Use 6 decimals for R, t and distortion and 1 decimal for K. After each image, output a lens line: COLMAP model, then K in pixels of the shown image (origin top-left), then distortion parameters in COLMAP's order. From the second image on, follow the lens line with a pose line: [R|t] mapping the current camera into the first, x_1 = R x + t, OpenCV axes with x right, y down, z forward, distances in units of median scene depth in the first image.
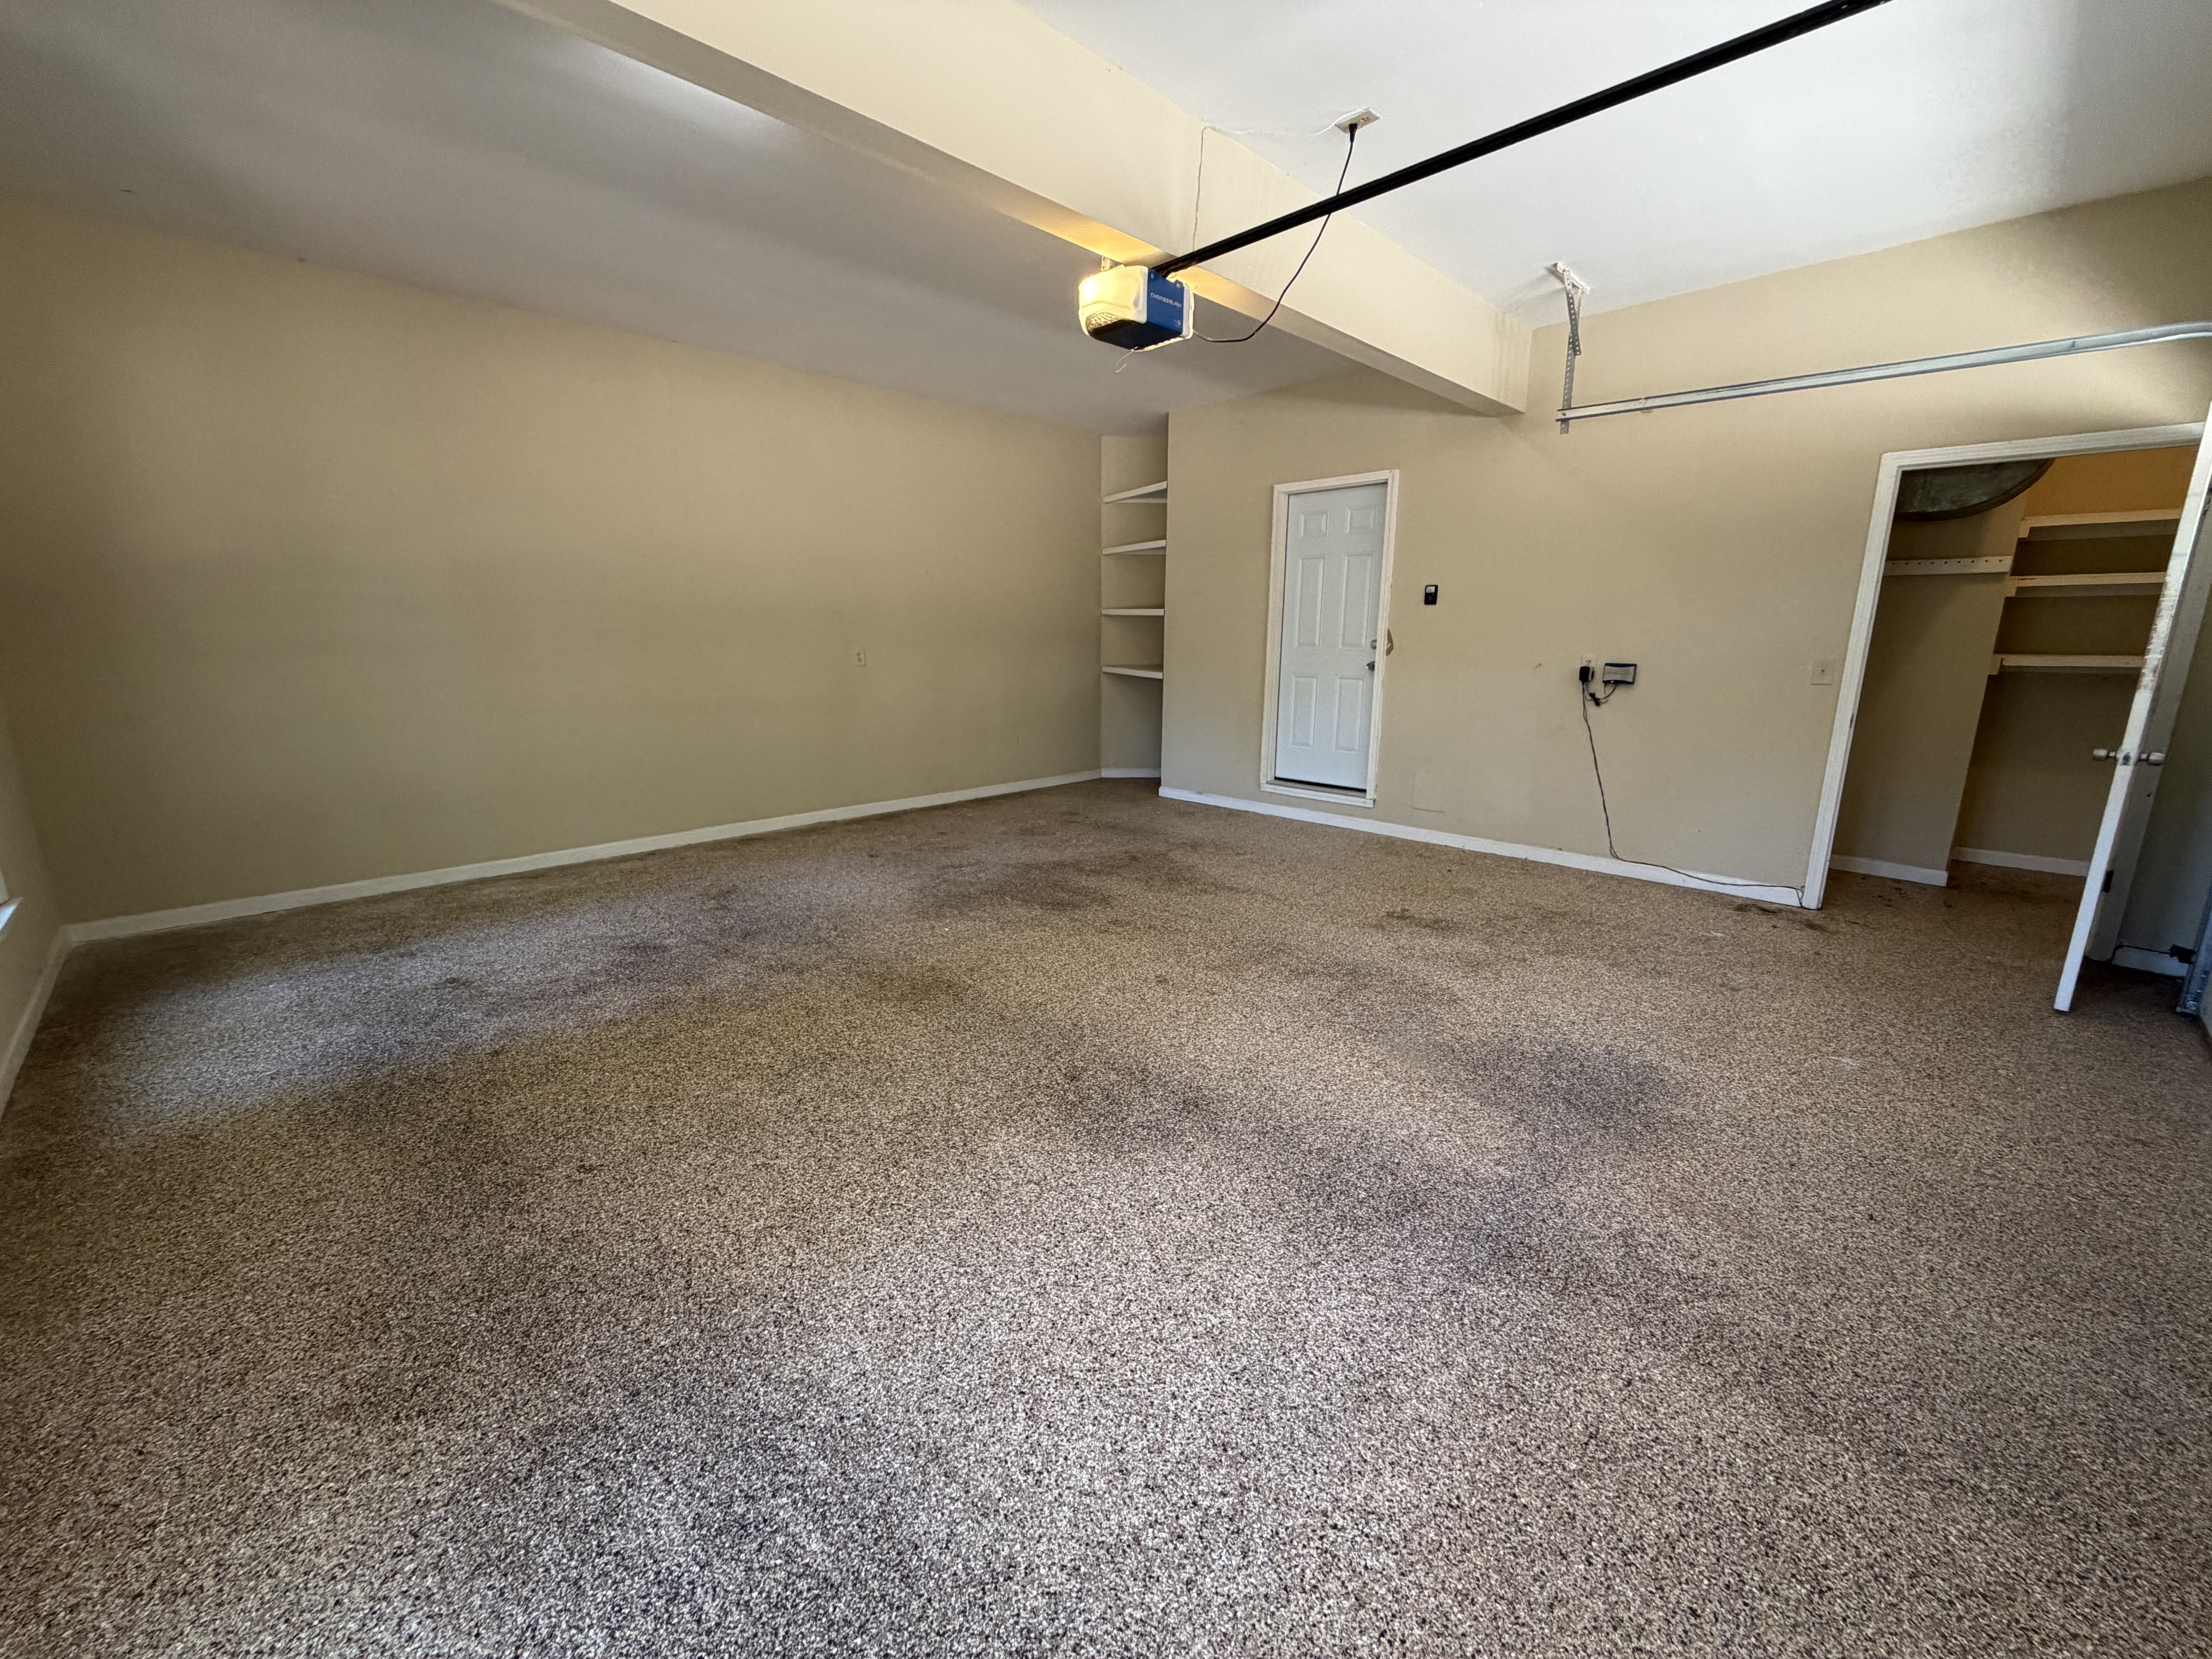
lens RADIAL K [[882.1, 0, 1104.1], [0, 882.1, 830.0], [0, 0, 1]] dist [-0.003626, -0.000420]
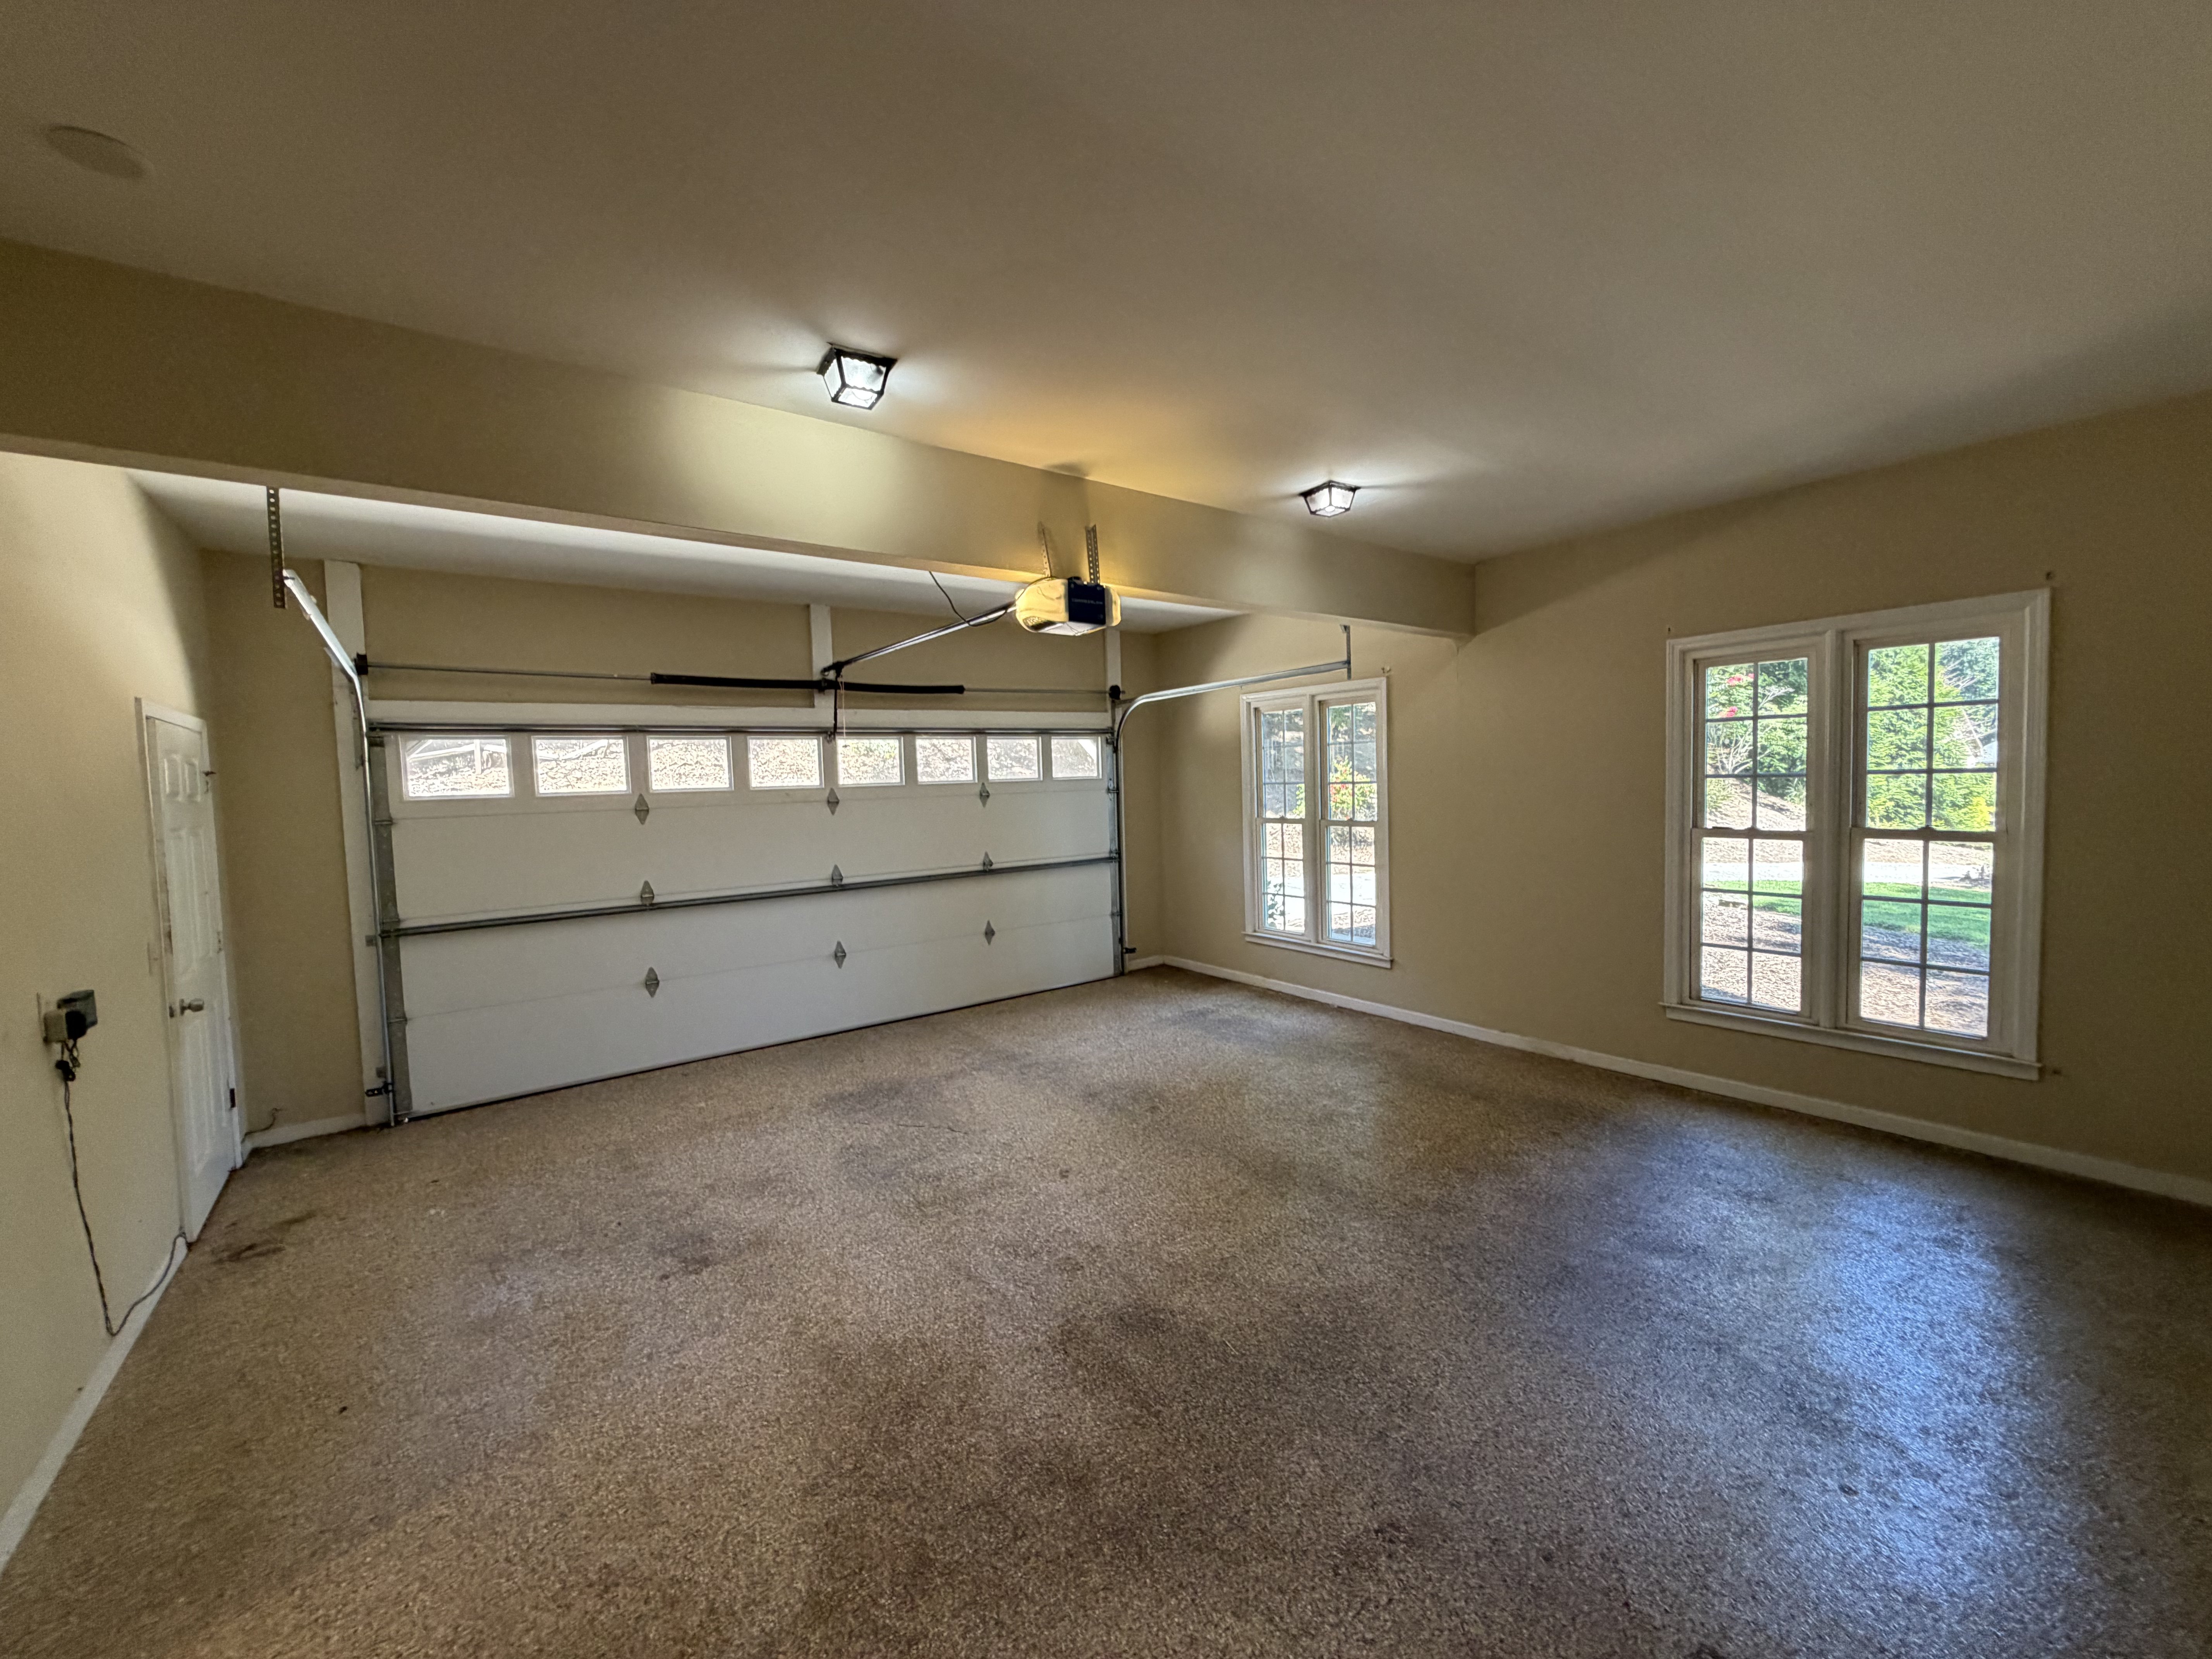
lens RADIAL K [[882.1, 0, 1105.8], [0, 882.1, 829.3], [0, 0, 1]] dist [-0.003626, -0.000420]
pose [[-0.989261, 0.021898, 0.144510, -0.148200], [0.060595, 0.961188, 0.269158, -0.515610], [-0.133007, 0.275024, -0.952193, 1.839886]]
